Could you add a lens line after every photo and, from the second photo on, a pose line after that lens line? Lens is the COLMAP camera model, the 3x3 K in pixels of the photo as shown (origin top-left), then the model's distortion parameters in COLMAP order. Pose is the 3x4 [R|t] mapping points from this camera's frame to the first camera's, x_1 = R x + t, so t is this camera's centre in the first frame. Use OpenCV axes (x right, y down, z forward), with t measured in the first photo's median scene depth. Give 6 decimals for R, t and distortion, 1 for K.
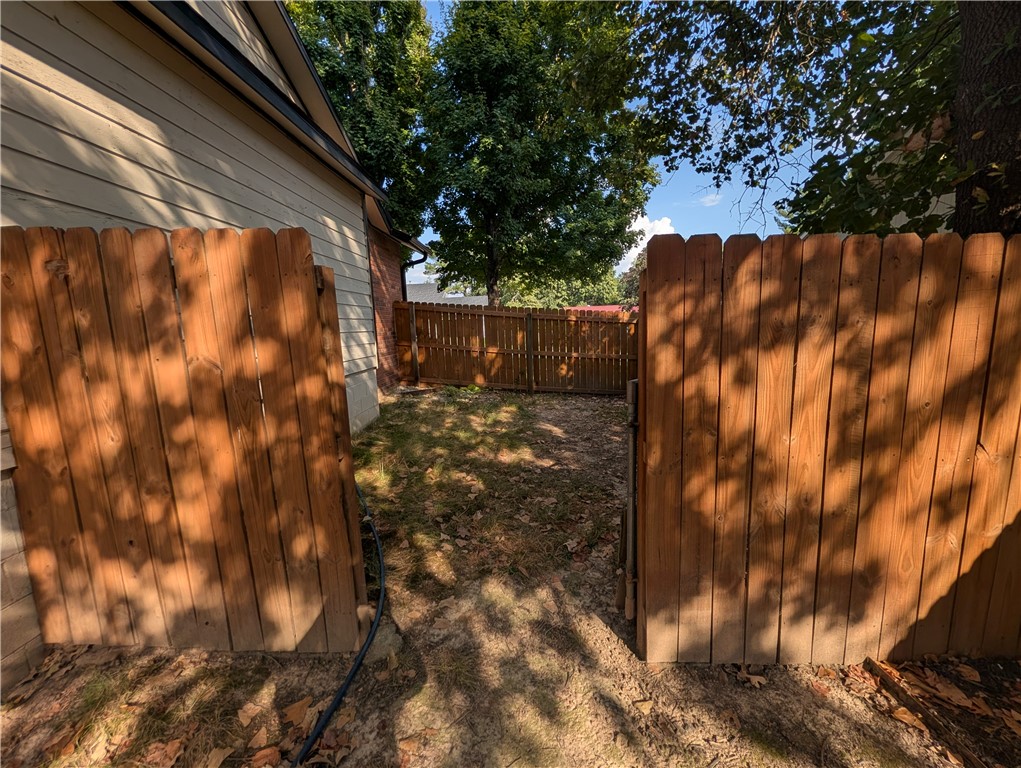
lens RADIAL K [[393.4, 0, 514.0], [0, 393.4, 383.8], [0, 0, 1]] dist [-0.000256, -0.000121]
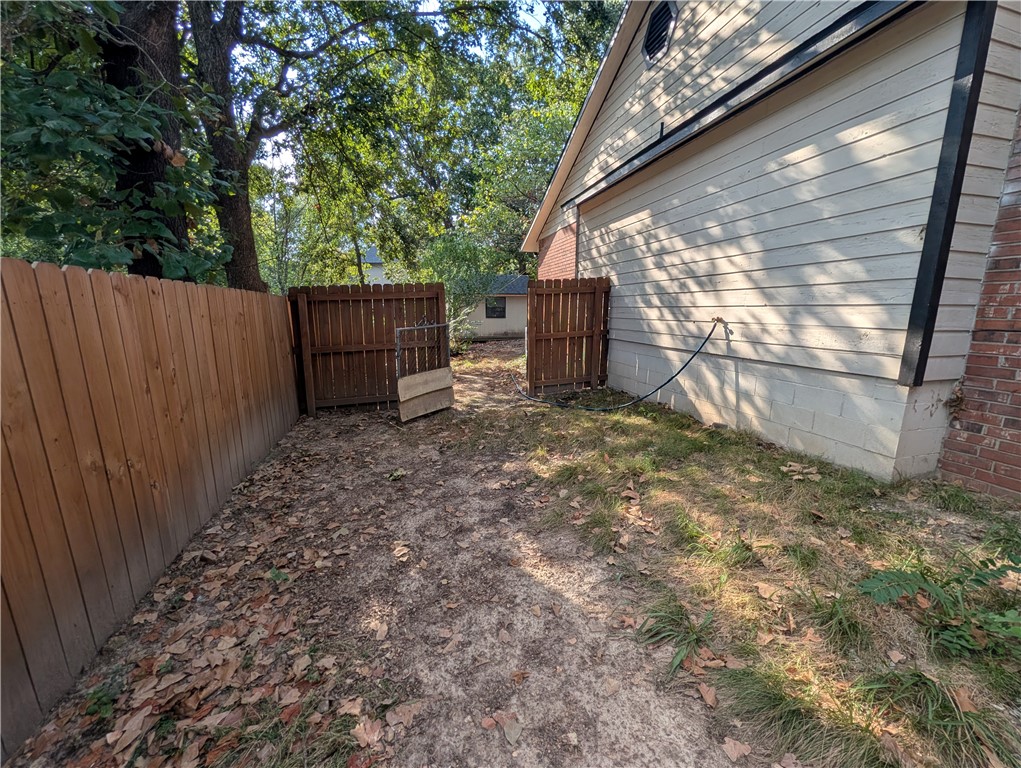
lens RADIAL K [[393.4, 0, 514.0], [0, 393.4, 383.8], [0, 0, 1]] dist [-0.000256, -0.000121]
pose [[-0.956823, 0.083278, -0.278487, 0.560106], [-0.015738, 0.941832, 0.335715, -0.487938], [0.290245, 0.325603, -0.899856, 3.286883]]
